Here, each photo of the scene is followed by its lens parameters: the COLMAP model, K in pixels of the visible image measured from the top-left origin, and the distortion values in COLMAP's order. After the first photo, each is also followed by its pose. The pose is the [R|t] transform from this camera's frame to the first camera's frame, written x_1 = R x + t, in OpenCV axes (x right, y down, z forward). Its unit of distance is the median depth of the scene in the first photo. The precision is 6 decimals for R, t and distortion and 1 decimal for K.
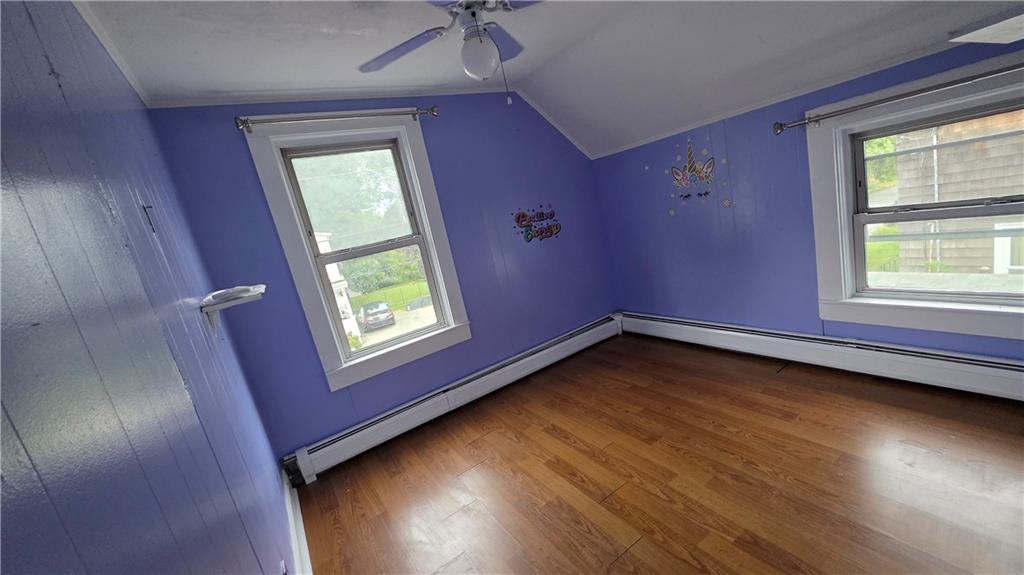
lens RADIAL K [[412.0, 0, 518.8], [0, 412.0, 287.3], [0, 0, 1]] dist [0.001324, 0.000303]
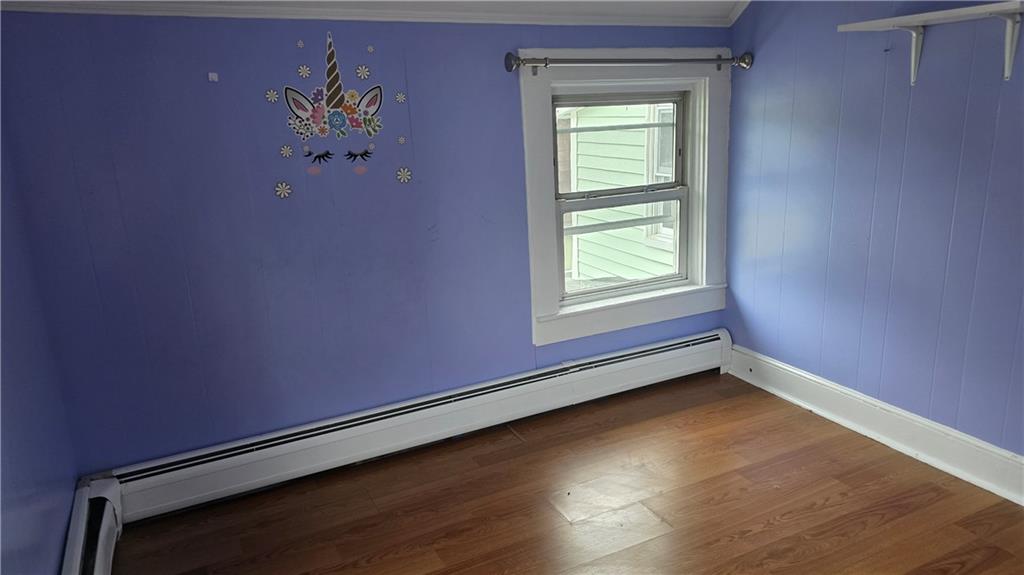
lens RADIAL K [[694.3, 0, 547.8], [0, 694.3, 287.9], [0, 0, 1]] dist [0.038538, -0.007786]
pose [[0.101590, -0.048906, 0.993624, -0.423183], [0.205436, 0.978294, 0.027147, -0.046916], [-0.973384, 0.201368, 0.109432, 0.786693]]
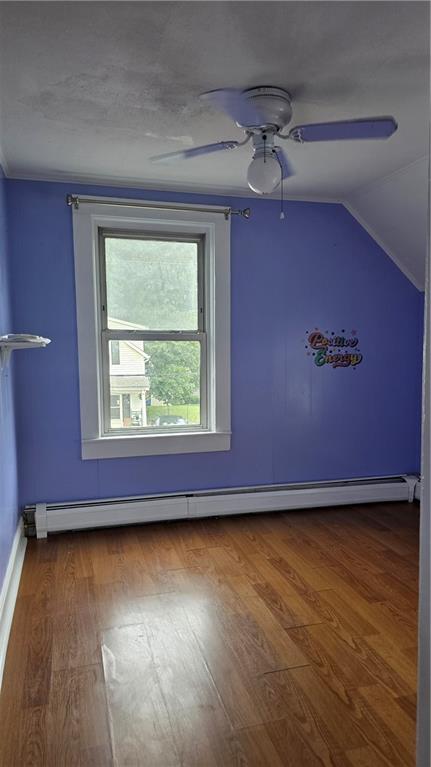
lens RADIAL K [[520.0, 0, 216.4], [0, 520.0, 388.9], [0, 0, 1]] dist [0.038538, -0.007786]
pose [[0.934207, 0.229648, -0.272983, 0.170915], [-0.249646, 0.967493, -0.040437, 0.050057], [0.254823, 0.105926, 0.961169, -0.183304]]
